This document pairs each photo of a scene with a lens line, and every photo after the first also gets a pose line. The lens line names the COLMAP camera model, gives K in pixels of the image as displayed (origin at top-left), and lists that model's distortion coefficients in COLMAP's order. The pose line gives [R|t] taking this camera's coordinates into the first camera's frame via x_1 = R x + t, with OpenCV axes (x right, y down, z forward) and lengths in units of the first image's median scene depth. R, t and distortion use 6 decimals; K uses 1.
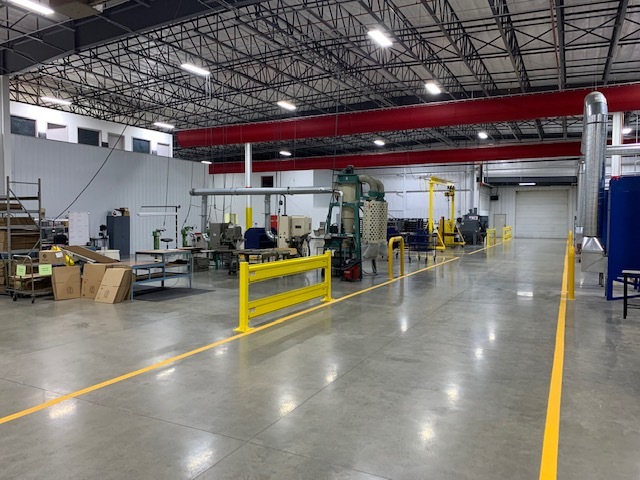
lens RADIAL K [[481.8, 0, 317.7], [0, 481.8, 237.2], [0, 0, 1]] dist [0.081265, -0.105484]
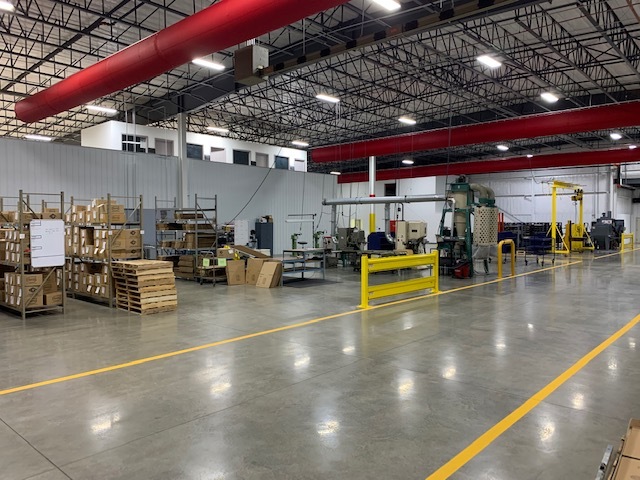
lens RADIAL K [[481.8, 0, 317.7], [0, 481.8, 237.2], [0, 0, 1]] dist [0.081265, -0.105484]
pose [[0.966714, 0.001388, -0.255854, 0.026289], [-0.004258, 0.999934, -0.010663, 0.005629], [0.255822, 0.011398, 0.966657, -0.133769]]
